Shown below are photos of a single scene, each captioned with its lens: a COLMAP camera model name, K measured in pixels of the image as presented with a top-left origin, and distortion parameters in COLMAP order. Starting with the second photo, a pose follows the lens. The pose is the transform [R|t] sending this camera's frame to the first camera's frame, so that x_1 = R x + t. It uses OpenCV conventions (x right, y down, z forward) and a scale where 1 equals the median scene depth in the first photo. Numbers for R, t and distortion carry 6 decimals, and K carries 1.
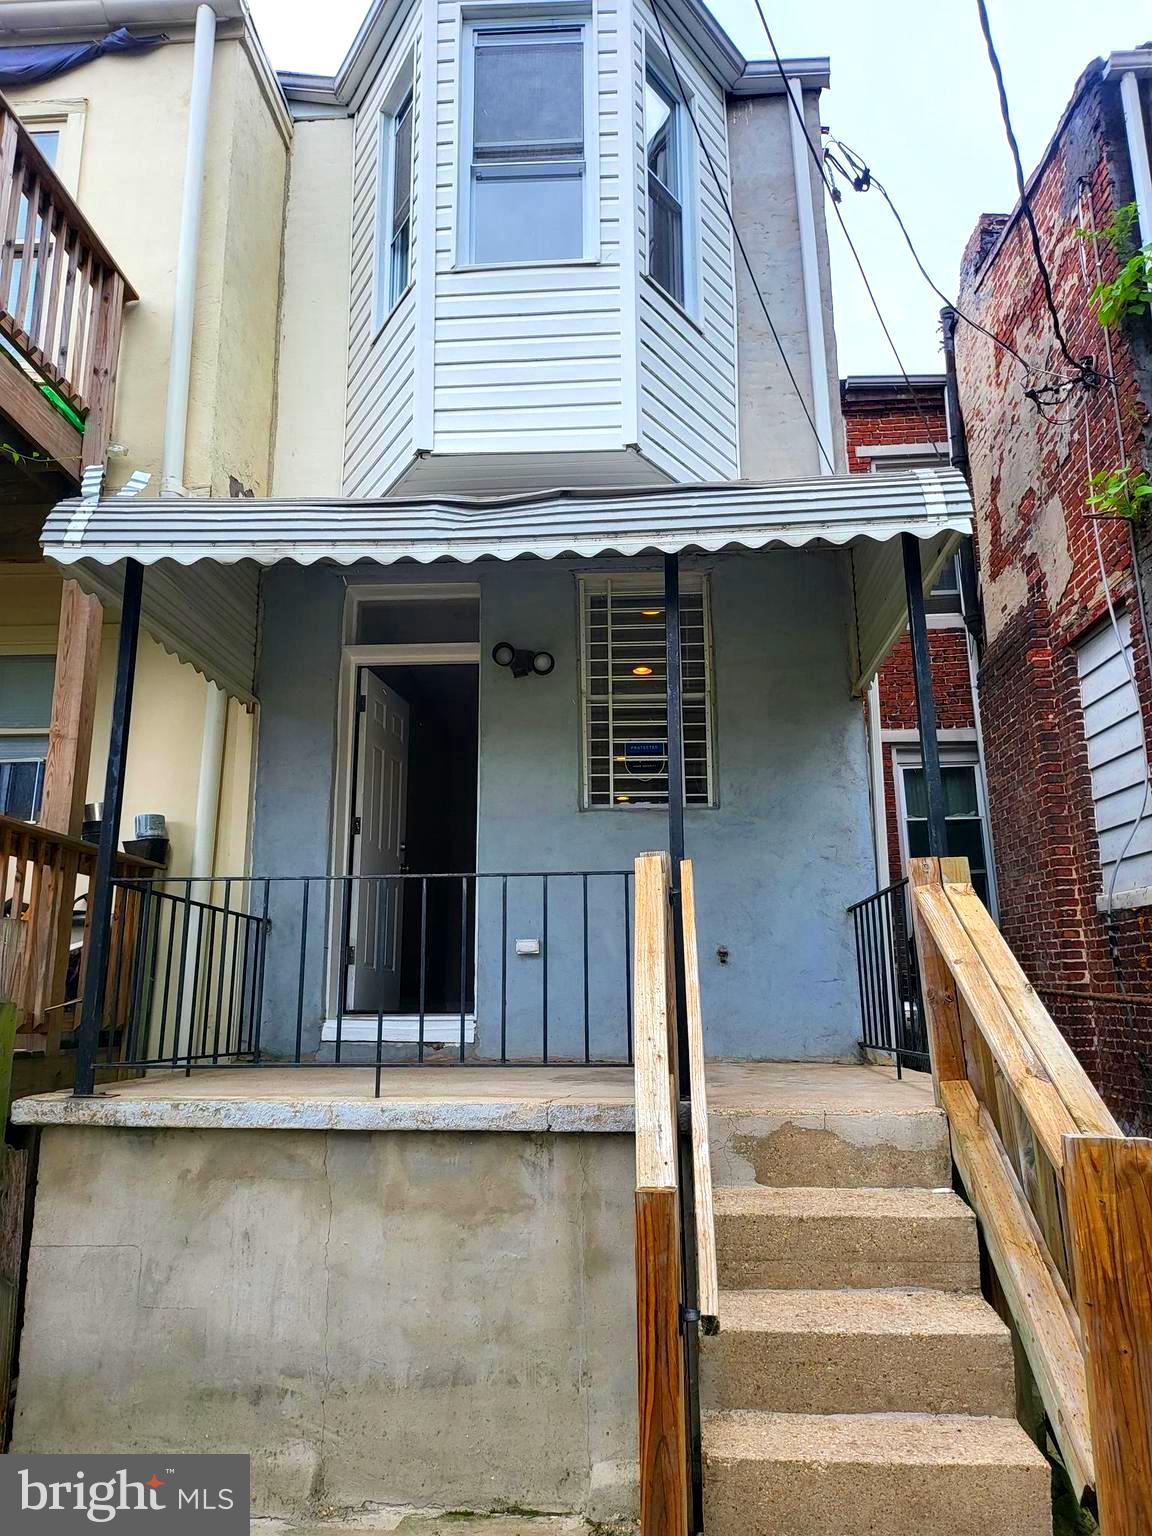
lens RADIAL K [[1080.5, 0, 575.0], [0, 1080.5, 763.0], [0, 0, 1]] dist [0.057050, -0.060971]
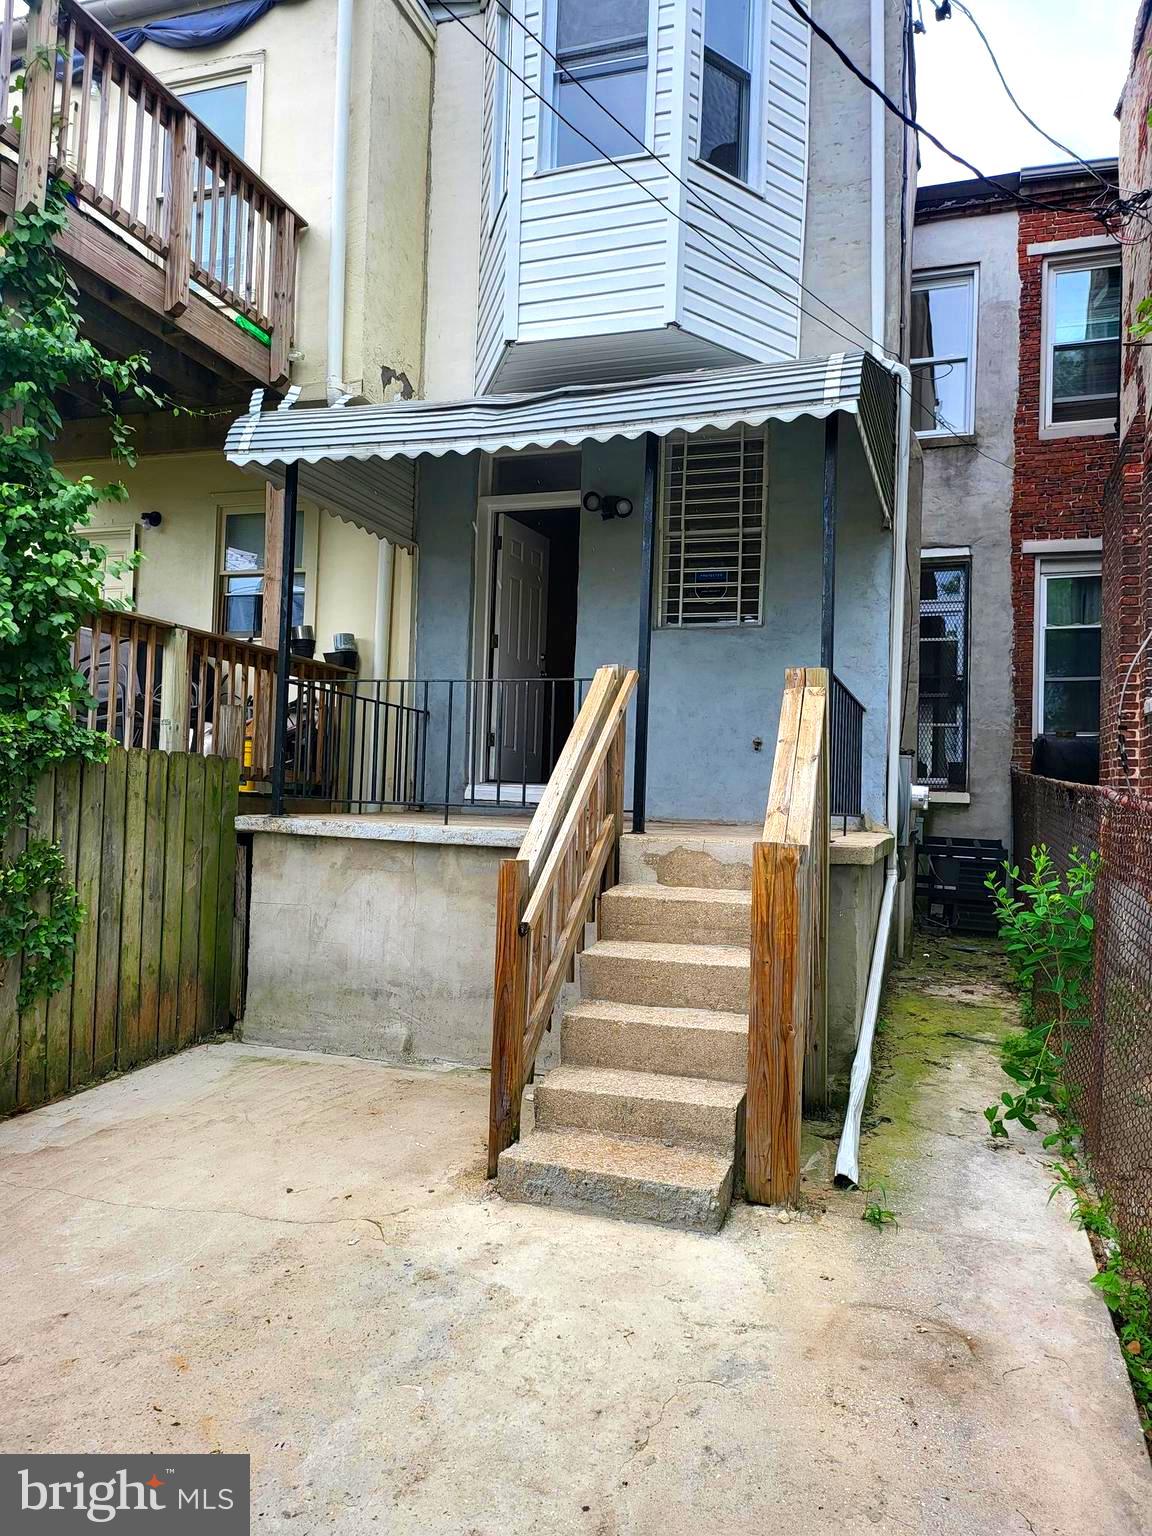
lens RADIAL K [[1080.5, 0, 579.8], [0, 1080.5, 781.0], [0, 0, 1]] dist [0.057050, -0.060971]
pose [[0.963315, 0.030982, -0.266578, 0.278126], [0.021718, 0.981057, 0.192500, -0.027598], [0.267492, -0.191228, 0.944394, -0.254826]]
